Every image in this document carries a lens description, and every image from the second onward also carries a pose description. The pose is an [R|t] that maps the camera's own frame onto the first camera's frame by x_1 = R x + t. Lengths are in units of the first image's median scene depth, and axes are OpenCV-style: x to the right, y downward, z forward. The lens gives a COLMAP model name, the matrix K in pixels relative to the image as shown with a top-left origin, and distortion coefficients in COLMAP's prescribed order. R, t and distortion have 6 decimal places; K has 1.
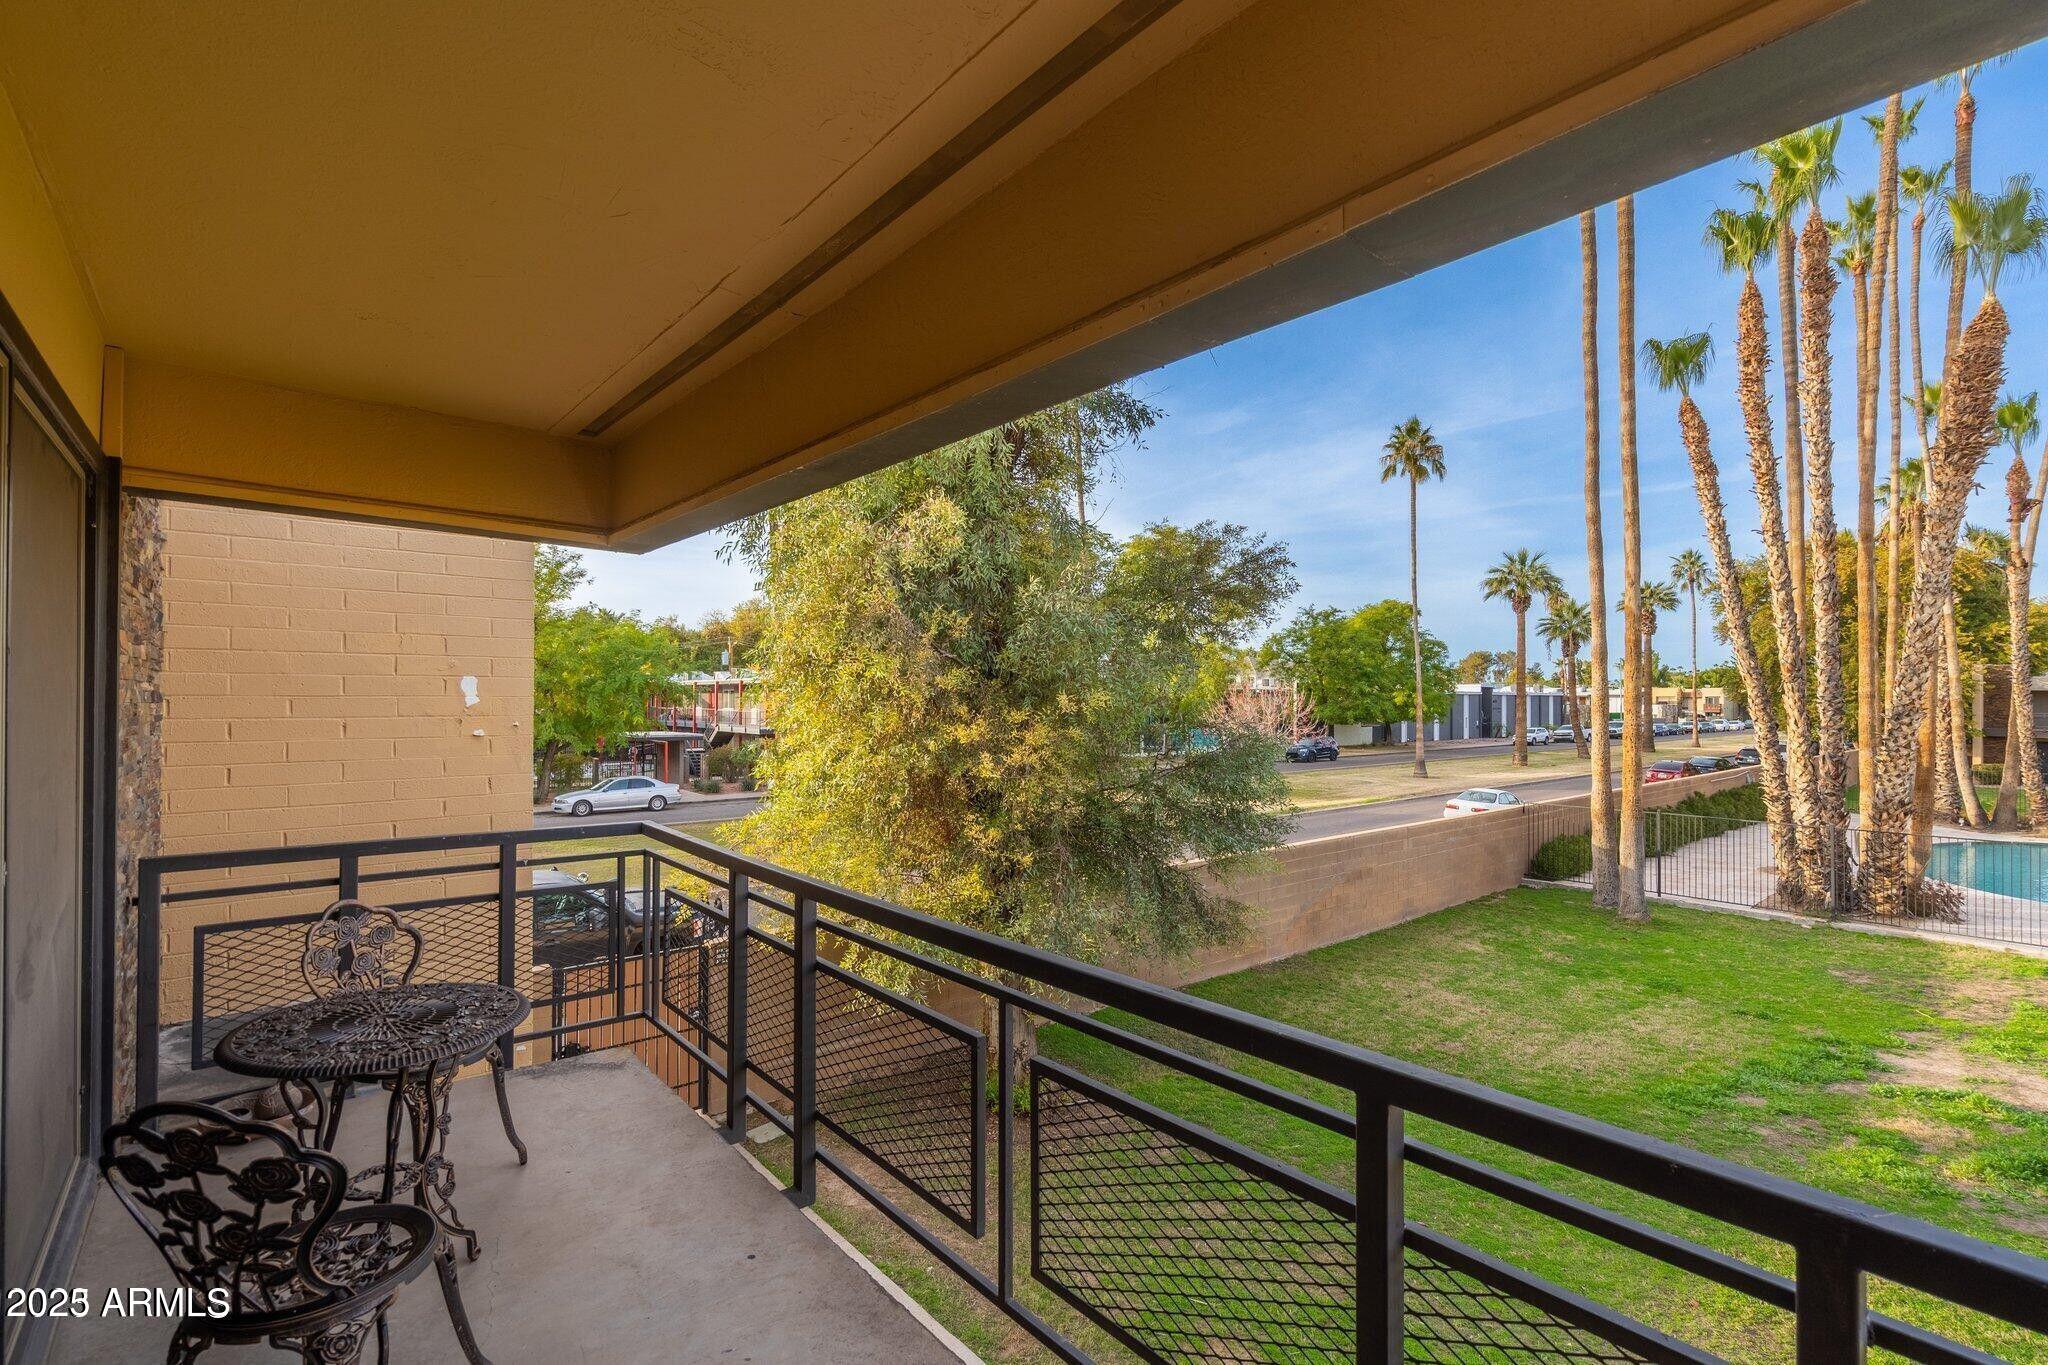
lens RADIAL K [[943.3, 0, 1024.0], [0, 943.3, 682.5], [0, 0, 1]] dist [-0.001755, -0.000470]
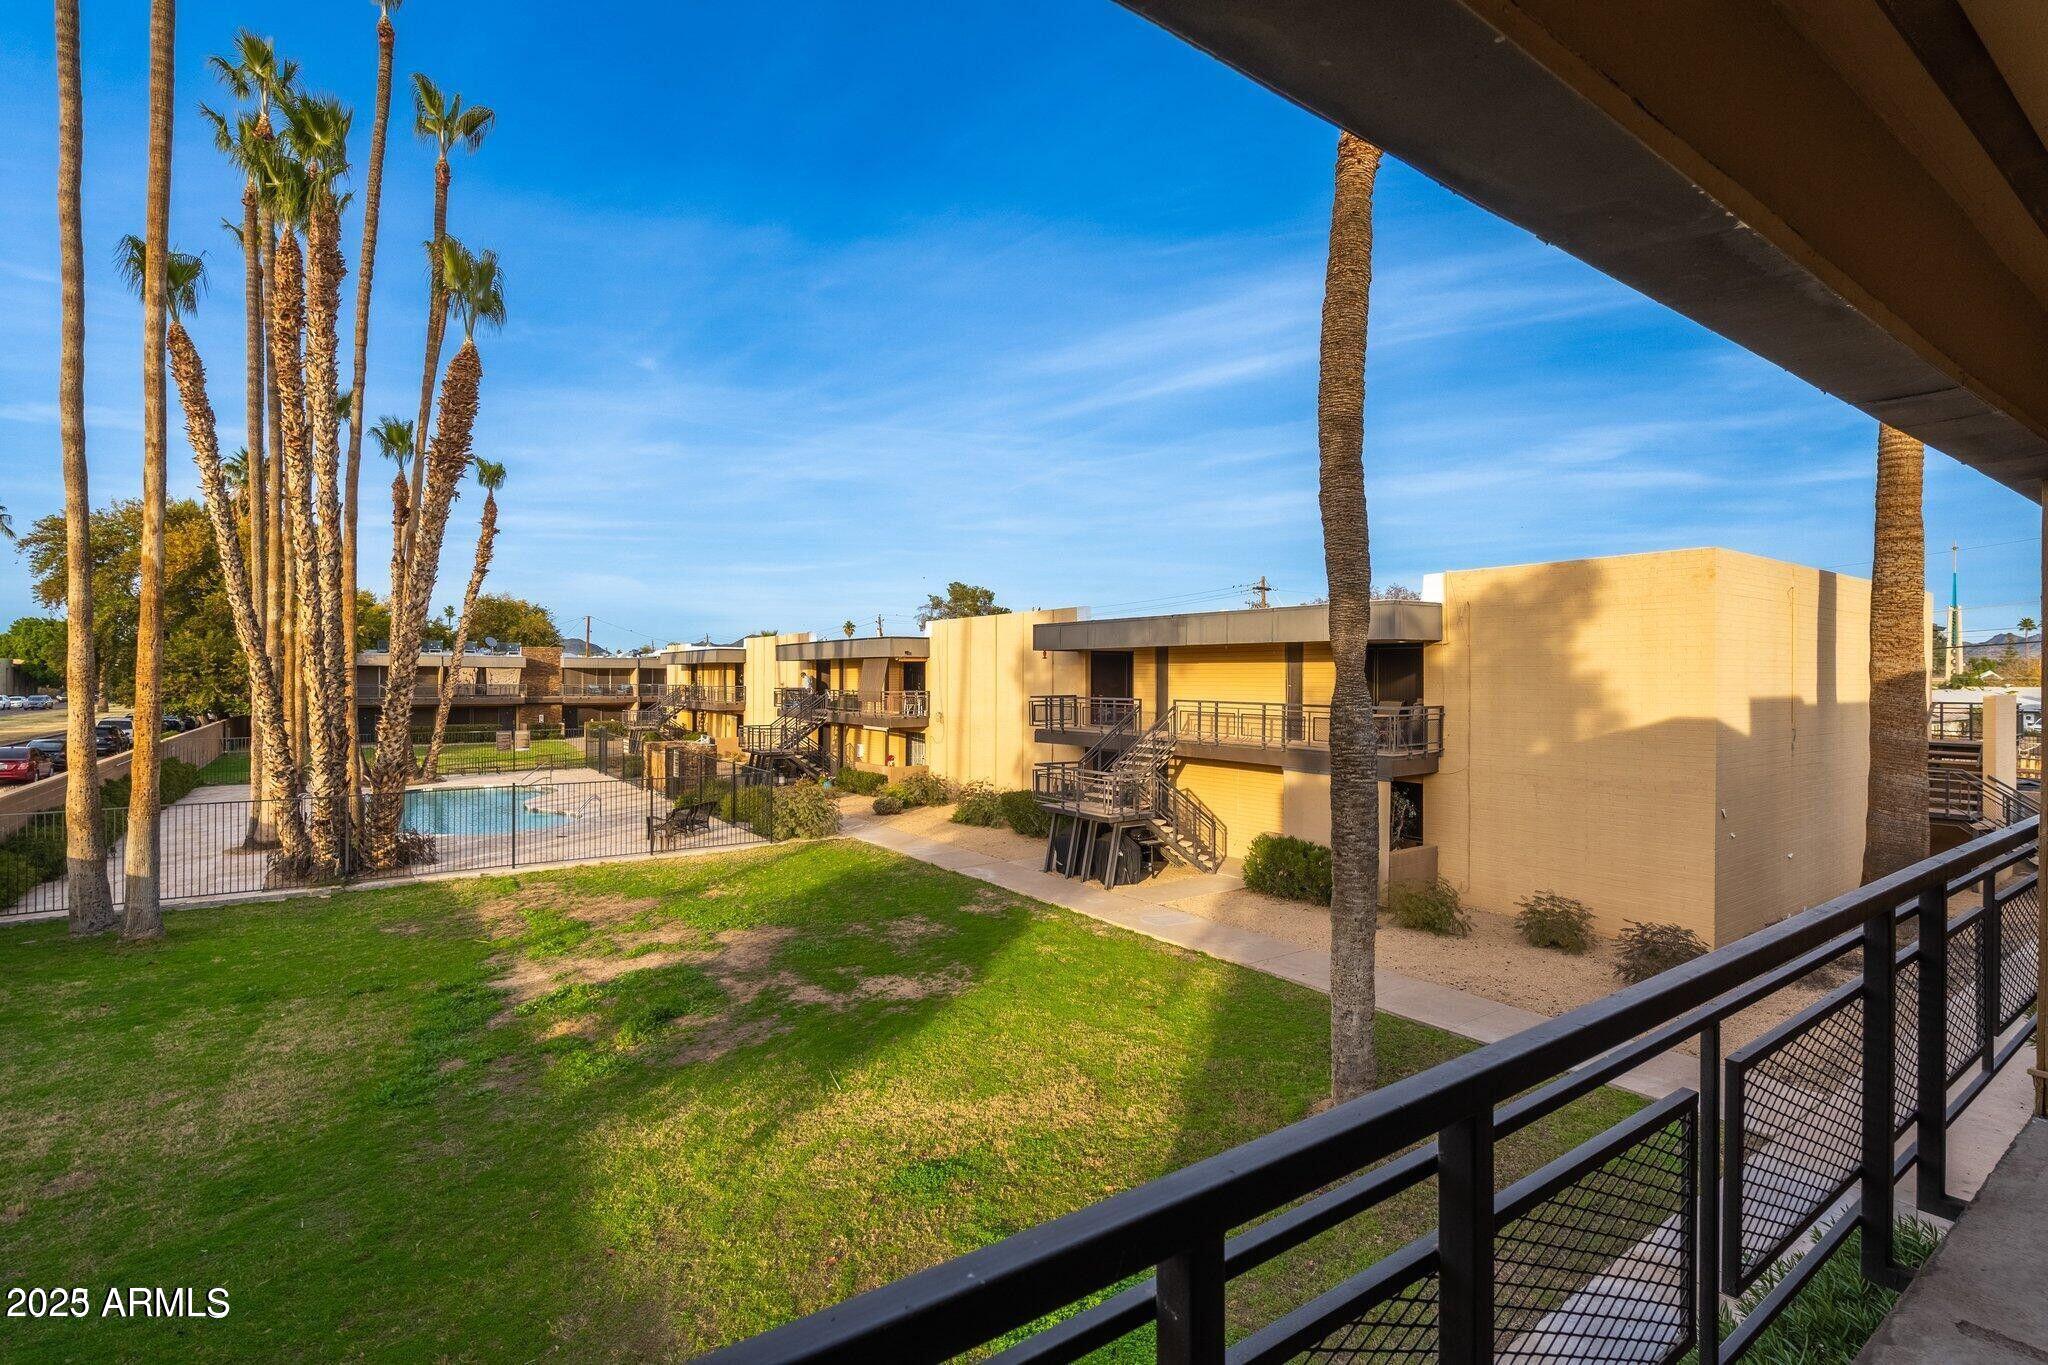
lens RADIAL K [[929.1, 0, 1023.1], [0, 929.1, 674.7], [0, 0, 1]] dist [-0.001021, -0.000260]
pose [[0.078059, 0.000807, 0.996948, -0.105195], [-0.021262, 0.999774, 0.000855, 0.004084], [-0.996722, -0.021264, 0.078058, 0.181307]]
